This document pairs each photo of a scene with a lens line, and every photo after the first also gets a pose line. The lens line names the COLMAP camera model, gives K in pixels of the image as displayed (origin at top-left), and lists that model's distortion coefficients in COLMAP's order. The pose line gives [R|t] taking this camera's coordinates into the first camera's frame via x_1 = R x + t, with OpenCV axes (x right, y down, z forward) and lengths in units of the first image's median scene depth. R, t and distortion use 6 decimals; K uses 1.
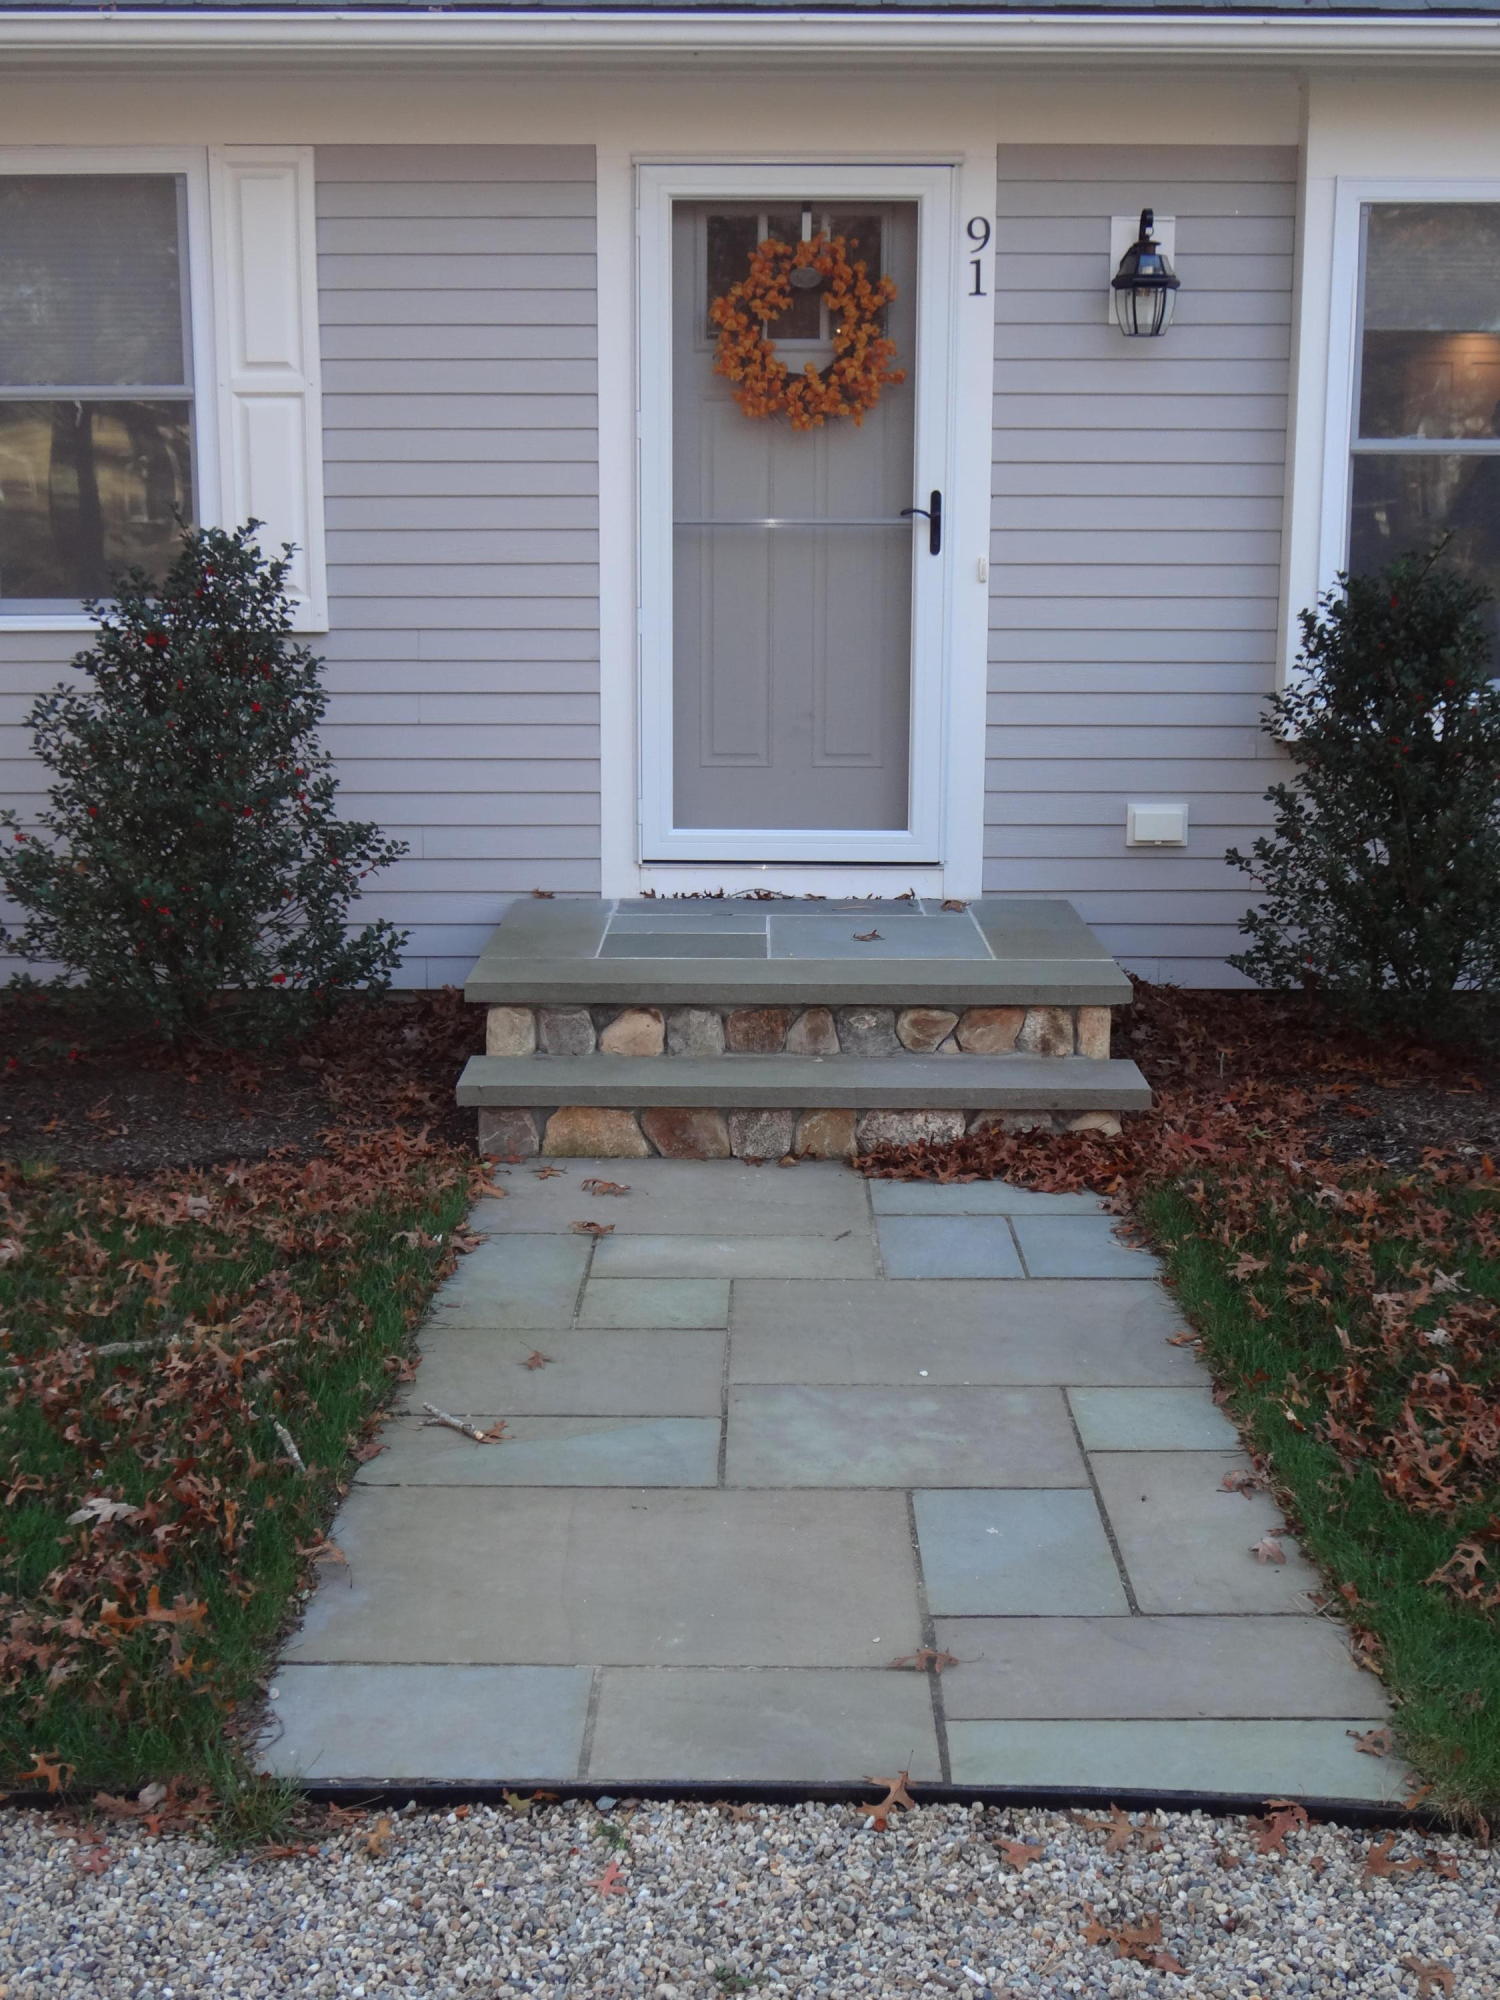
lens RADIAL K [[2521.7, 0, 751.2], [0, 2521.7, 1001.7], [0, 0, 1]] dist [-0.051765, 0.000000]
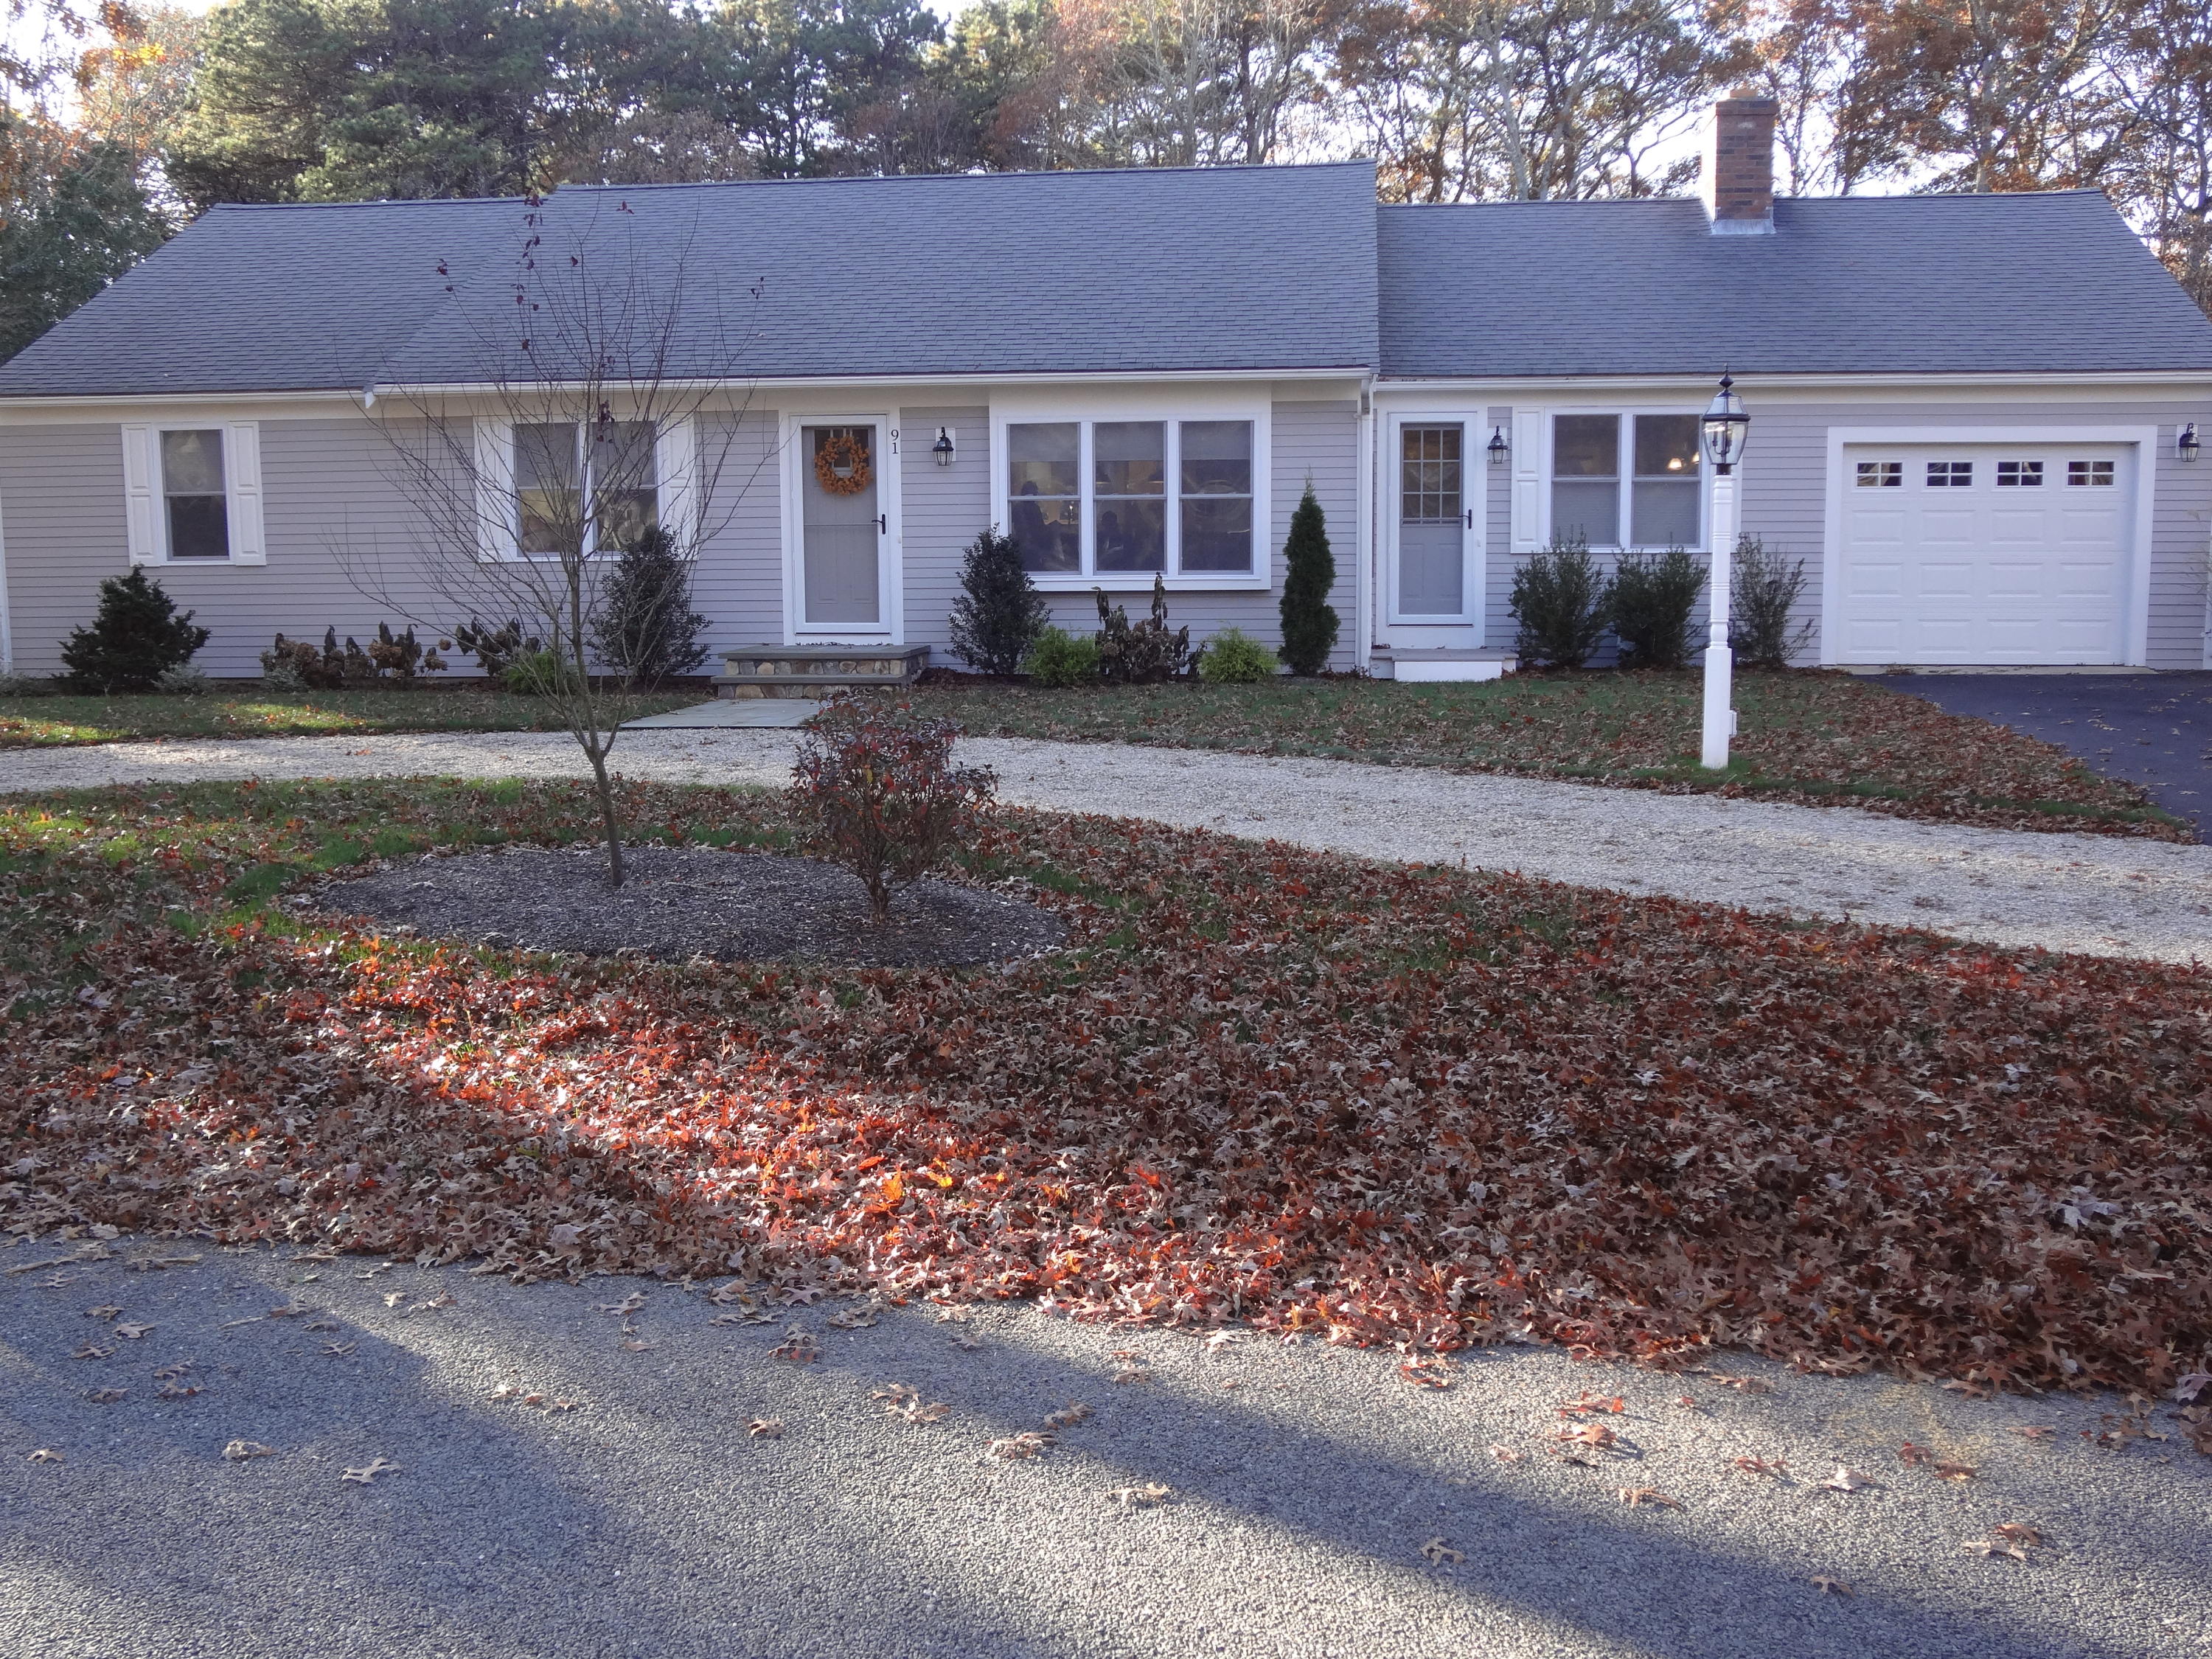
lens RADIAL K [[2163.5, 0, 1103.0], [0, 2163.5, 851.4], [0, 0, 1]] dist [-0.063718, 0.000000]
pose [[0.994186, 0.008976, -0.107305, 0.655988], [-0.016126, 0.997693, -0.065947, 0.404207], [0.106465, 0.067294, 0.992037, -1.676400]]
